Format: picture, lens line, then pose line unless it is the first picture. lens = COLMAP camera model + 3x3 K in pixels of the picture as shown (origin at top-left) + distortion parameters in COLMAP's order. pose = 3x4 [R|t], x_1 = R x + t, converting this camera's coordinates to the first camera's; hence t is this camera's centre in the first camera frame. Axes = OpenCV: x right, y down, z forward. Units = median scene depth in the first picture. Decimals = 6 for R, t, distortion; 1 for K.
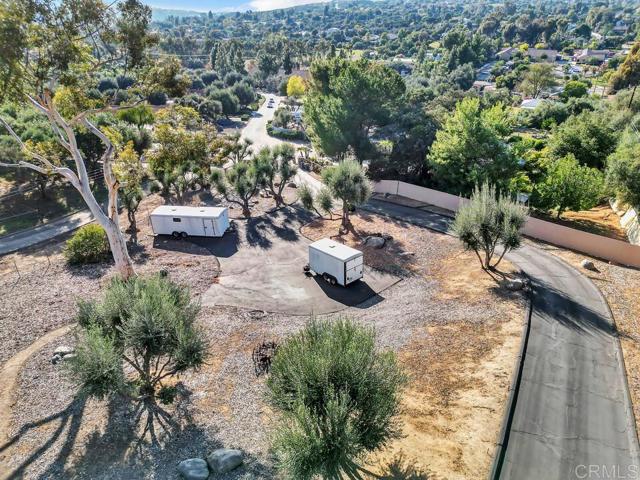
lens RADIAL K [[446.4, 0, 320.0], [0, 446.4, 240.0], [0, 0, 1]] dist [0.067367, -0.072141]
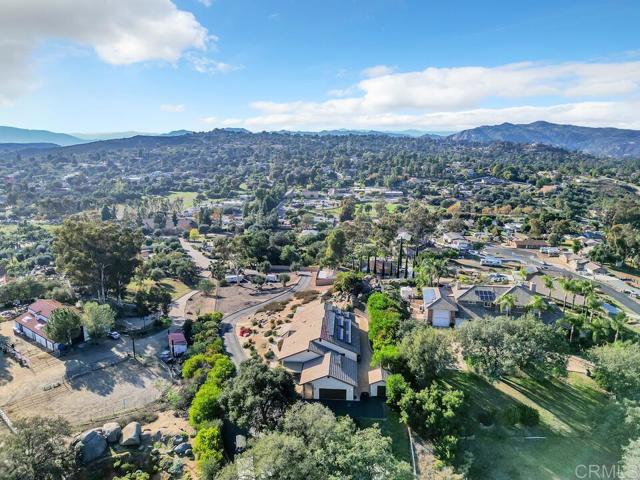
lens RADIAL K [[446.4, 0, 320.0], [0, 446.4, 240.0], [0, 0, 1]] dist [0.067367, -0.072141]
pose [[0.908010, -0.102974, 0.406096, -0.164890], [0.195699, 0.961322, -0.193809, 0.080170], [-0.370431, 0.255453, 0.893042, -0.438310]]
